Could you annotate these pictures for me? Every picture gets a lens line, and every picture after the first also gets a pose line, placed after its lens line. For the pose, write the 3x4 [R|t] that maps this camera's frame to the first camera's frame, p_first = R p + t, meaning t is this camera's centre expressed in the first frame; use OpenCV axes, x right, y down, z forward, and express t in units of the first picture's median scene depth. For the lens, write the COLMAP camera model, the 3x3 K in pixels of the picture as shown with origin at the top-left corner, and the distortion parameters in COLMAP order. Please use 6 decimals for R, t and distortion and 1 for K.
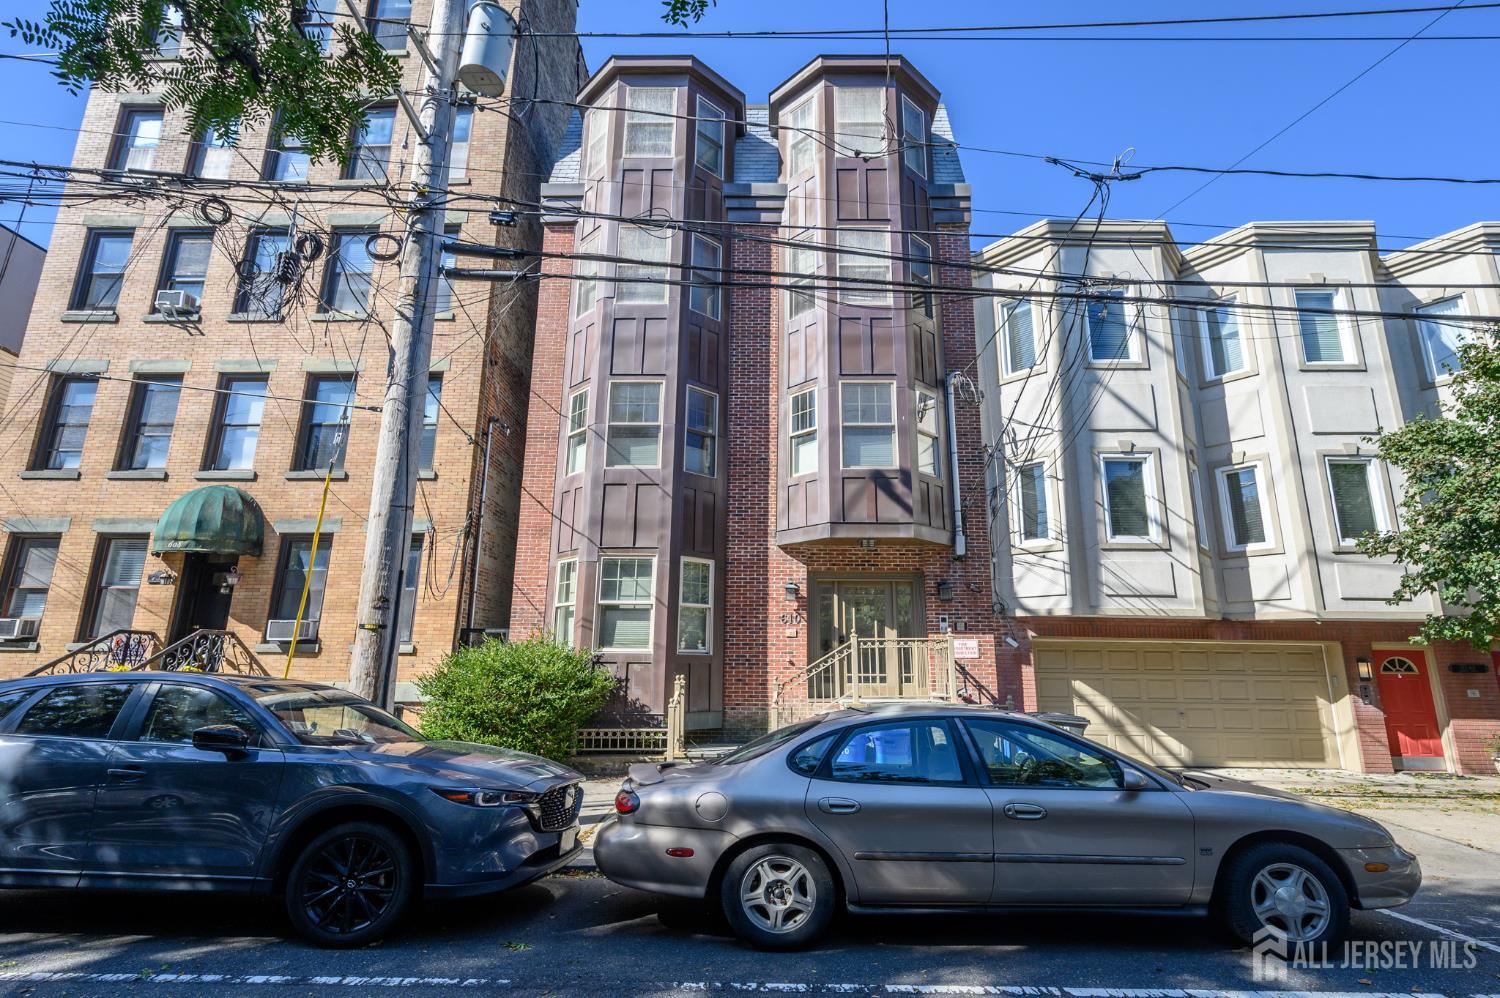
lens RADIAL K [[661.7, 0, 751.9], [0, 661.7, 534.4], [0, 0, 1]] dist [-0.000331, -0.000125]
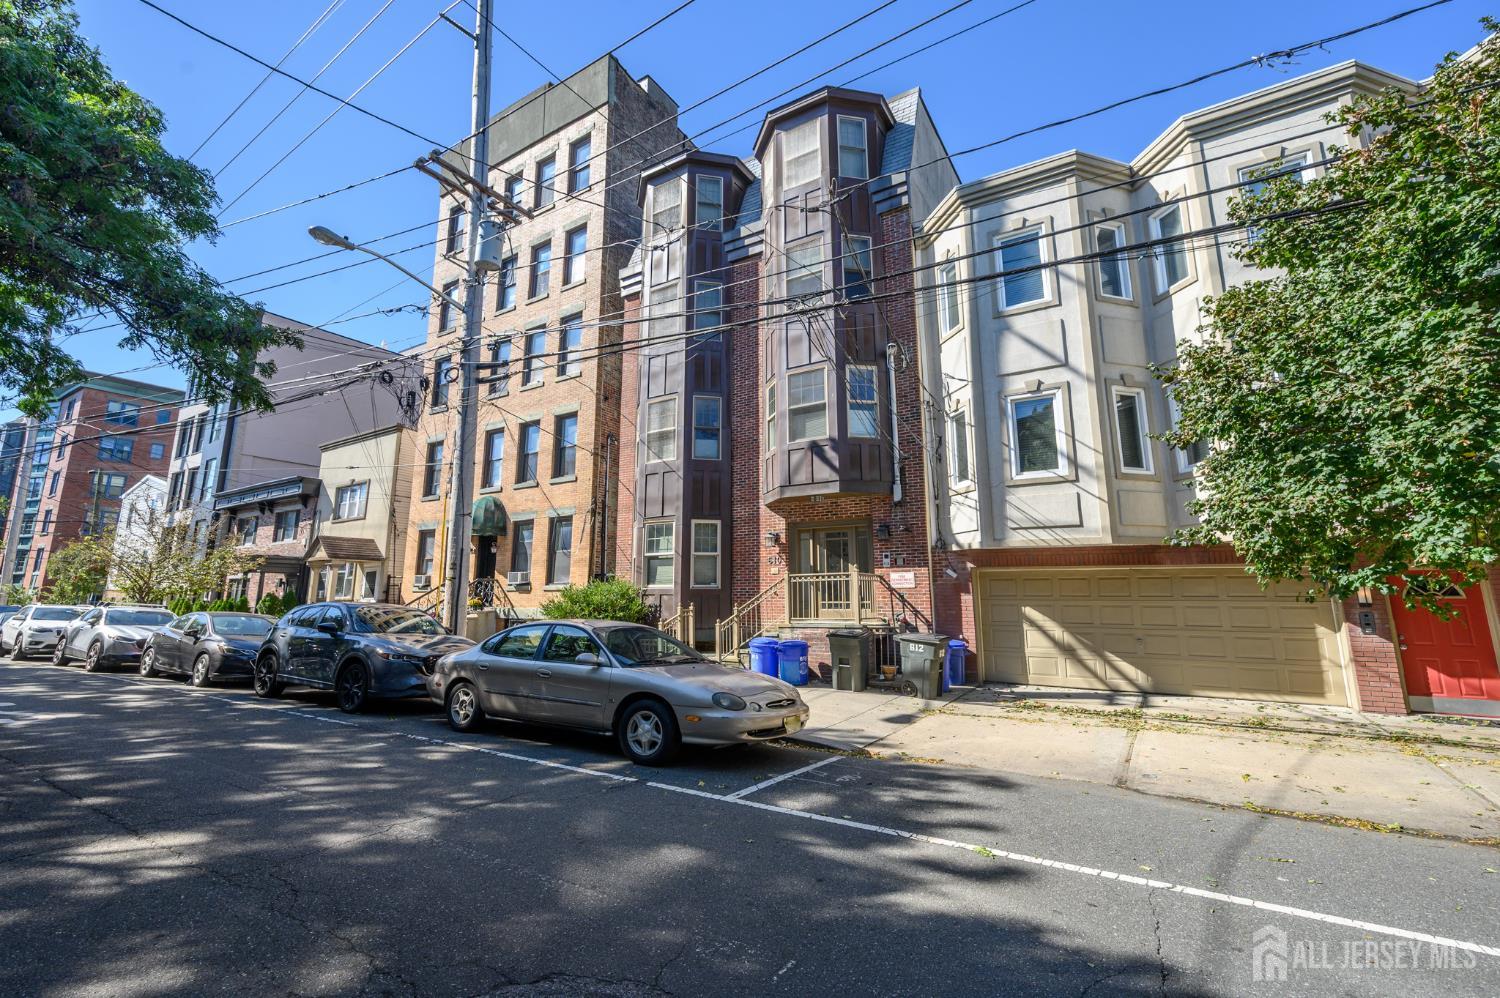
lens RADIAL K [[599.3, 0, 750.0], [0, 599.3, 499.0], [0, 0, 1]] dist [-0.000419, -0.000030]
pose [[0.870844, -0.087327, -0.483740, 0.611907], [0.104320, 0.994509, 0.008266, -0.008654], [0.480362, -0.057663, 0.875173, -0.060296]]
